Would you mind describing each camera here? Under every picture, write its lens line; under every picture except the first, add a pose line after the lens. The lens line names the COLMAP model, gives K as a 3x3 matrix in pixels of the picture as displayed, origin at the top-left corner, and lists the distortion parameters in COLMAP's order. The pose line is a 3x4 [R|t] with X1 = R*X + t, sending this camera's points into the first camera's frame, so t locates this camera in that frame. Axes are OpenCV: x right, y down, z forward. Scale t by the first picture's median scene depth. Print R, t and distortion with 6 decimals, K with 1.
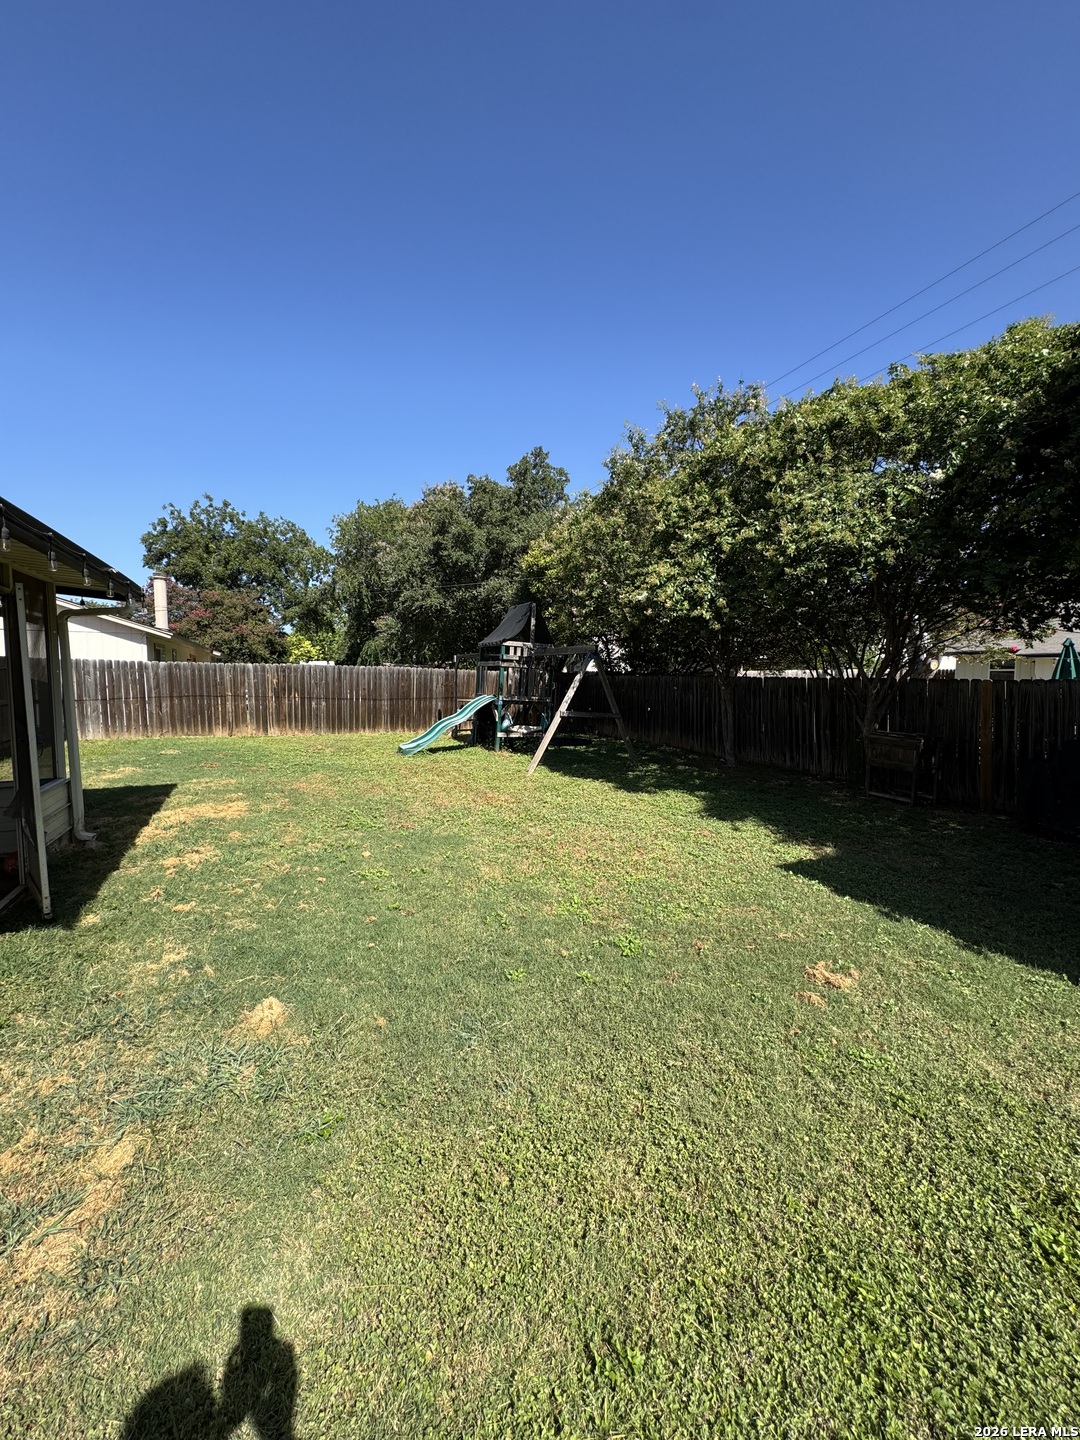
lens RADIAL K [[576.2, 0, 541.1], [0, 576.2, 718.2], [0, 0, 1]] dist [0.003959, 0.001447]
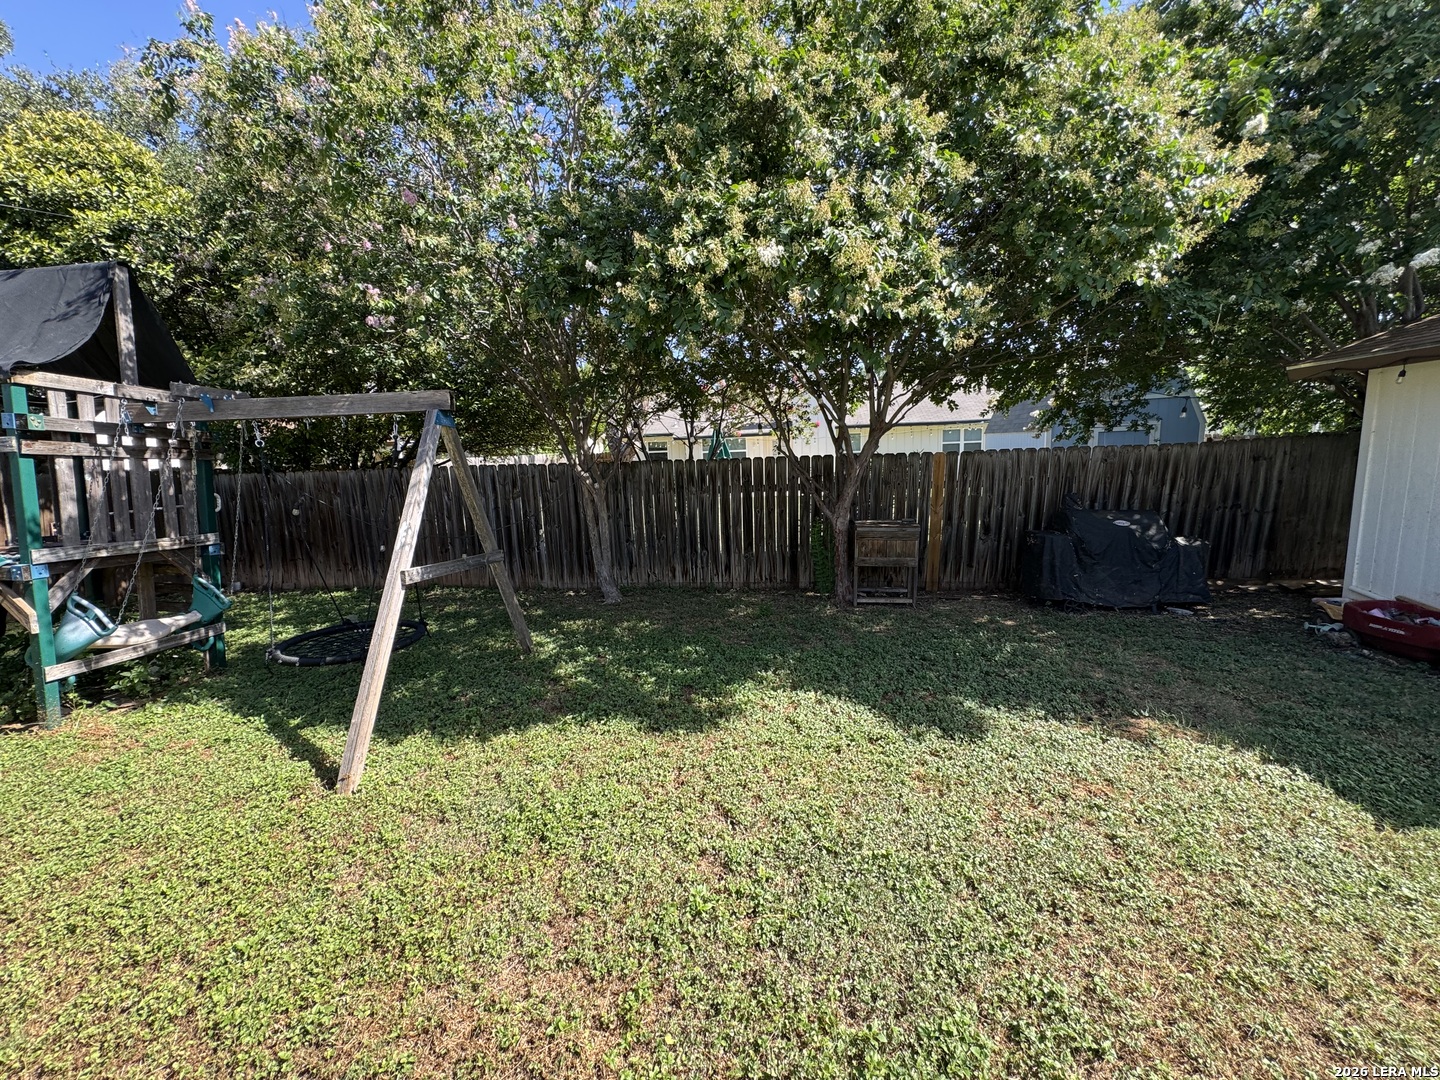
lens RADIAL K [[576.2, 0, 718.0], [0, 576.2, 541.3], [0, 0, 1]] dist [0.003959, 0.001447]
pose [[0.550796, -0.146579, 0.821668, -0.221350], [0.099477, 0.988970, 0.109741, -0.073912], [-0.828691, 0.021292, 0.559302, 0.931299]]
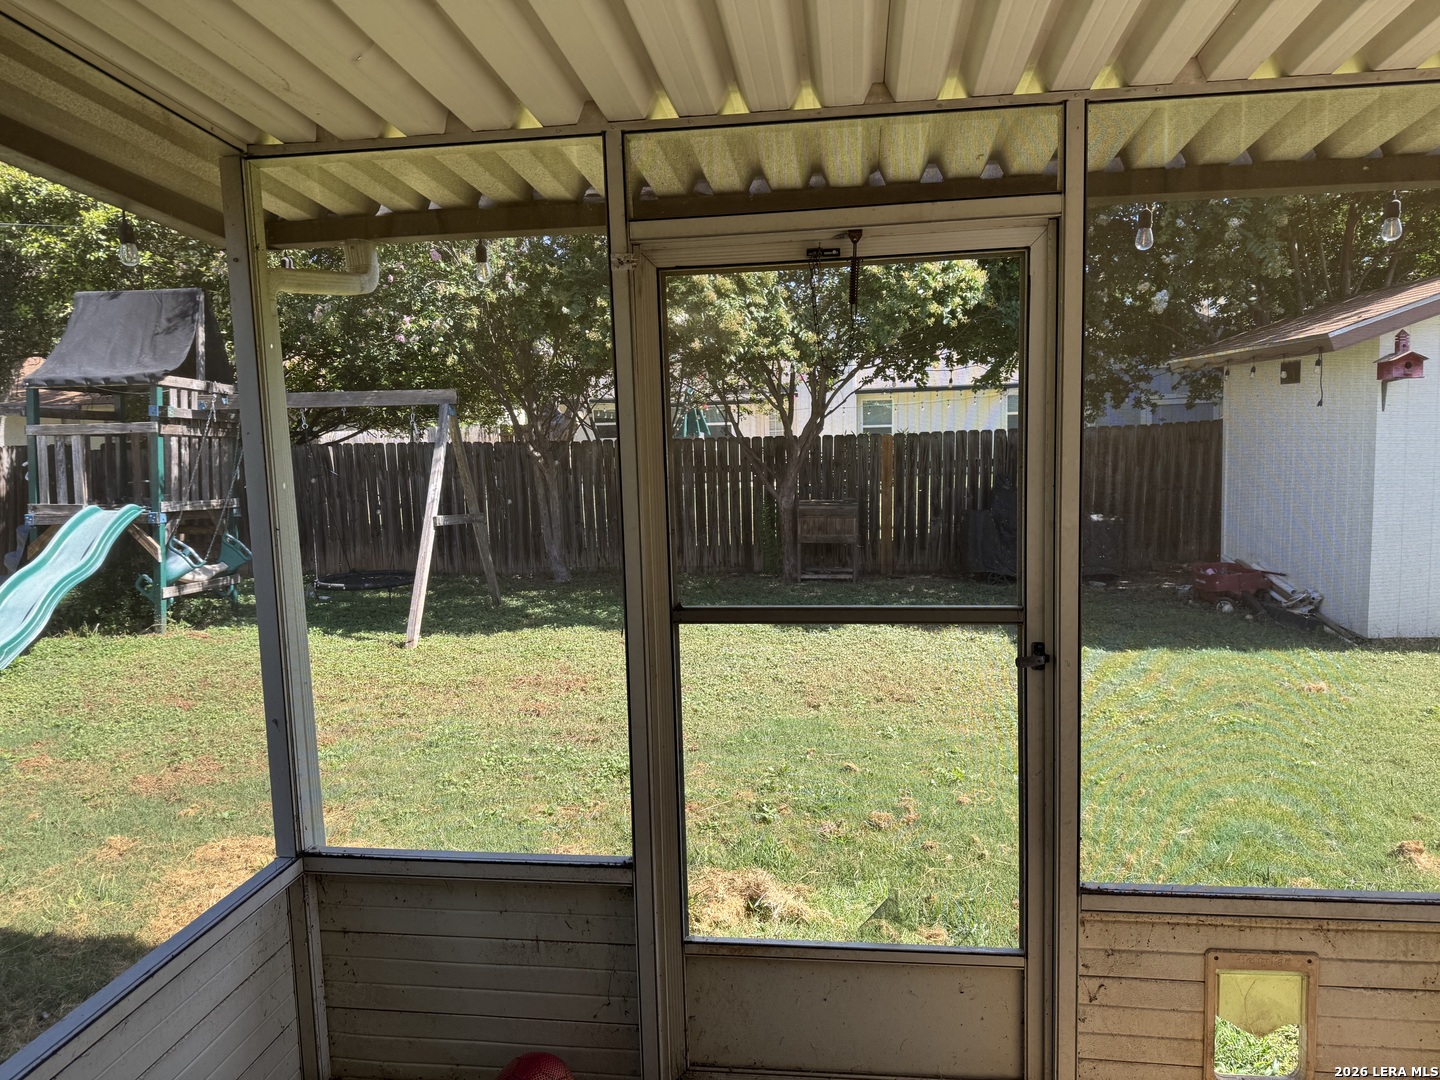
lens RADIAL K [[1009.0, 0, 728.4], [0, 1009.0, 534.2], [0, 0, 1]] dist [0.084883, 0.000355]
pose [[0.537233, -0.109679, 0.836272, -0.881529], [0.093132, 0.993160, 0.070426, -0.053805], [-0.838276, 0.040049, 0.543773, 0.396114]]
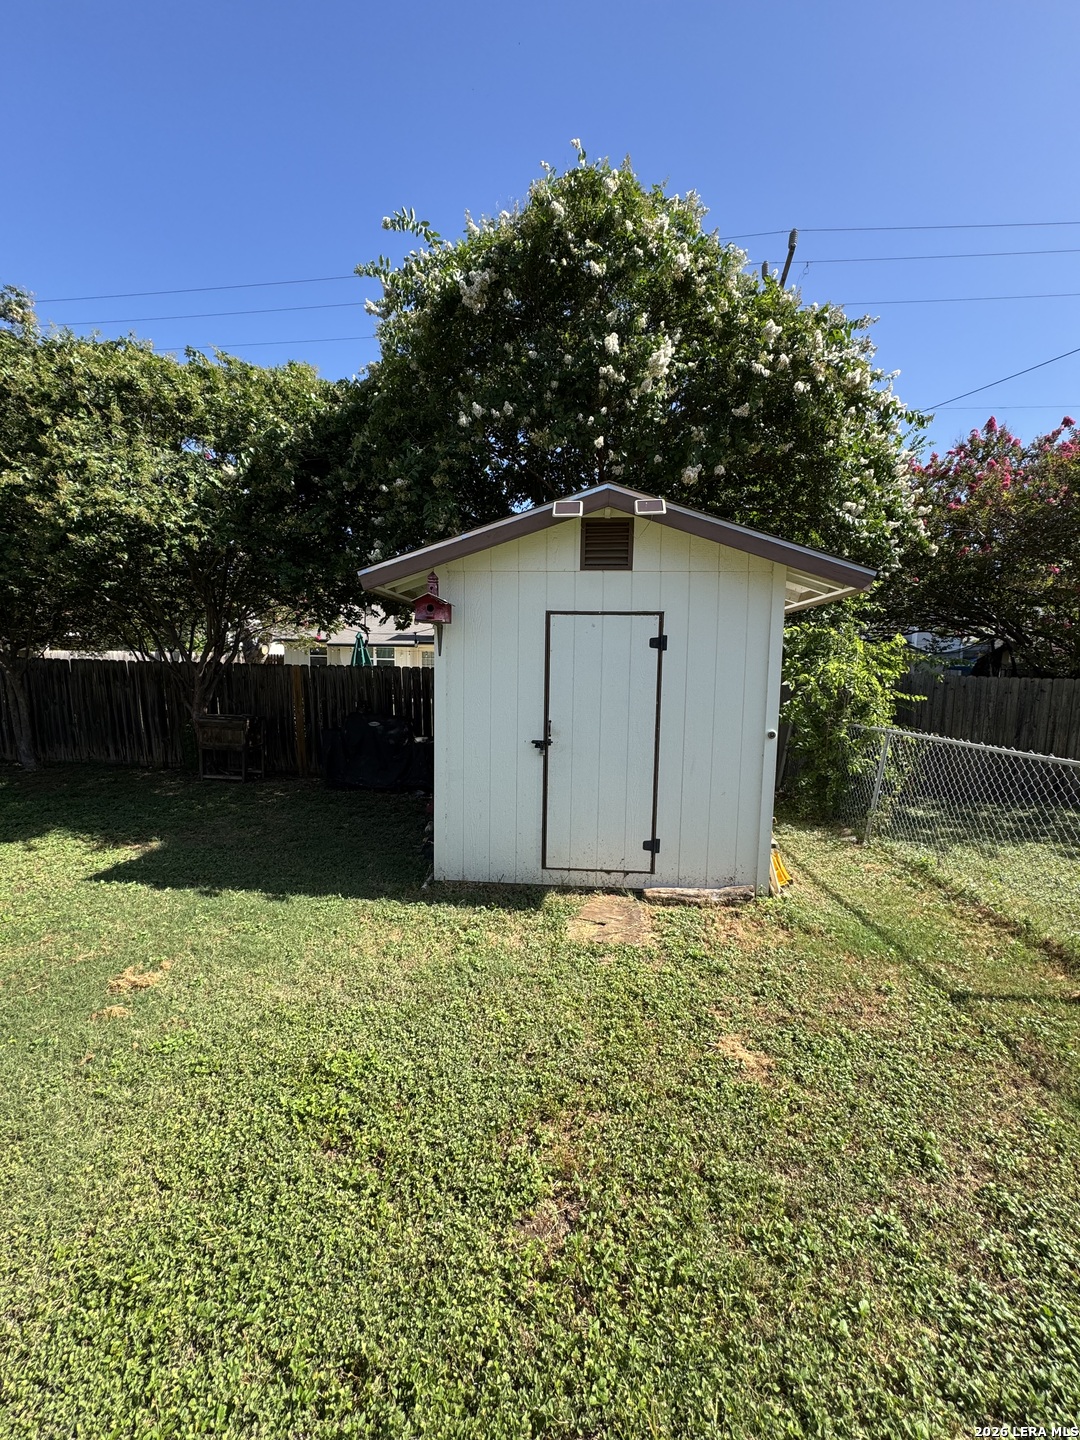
lens RADIAL K [[576.2, 0, 535.0], [0, 576.2, 720.3], [0, 0, 1]] dist [0.003959, 0.001447]
pose [[0.521356, -0.076555, 0.849899, 0.028546], [0.048155, 0.997020, 0.060266, -0.002151], [-0.851980, 0.009507, 0.523489, -0.028429]]
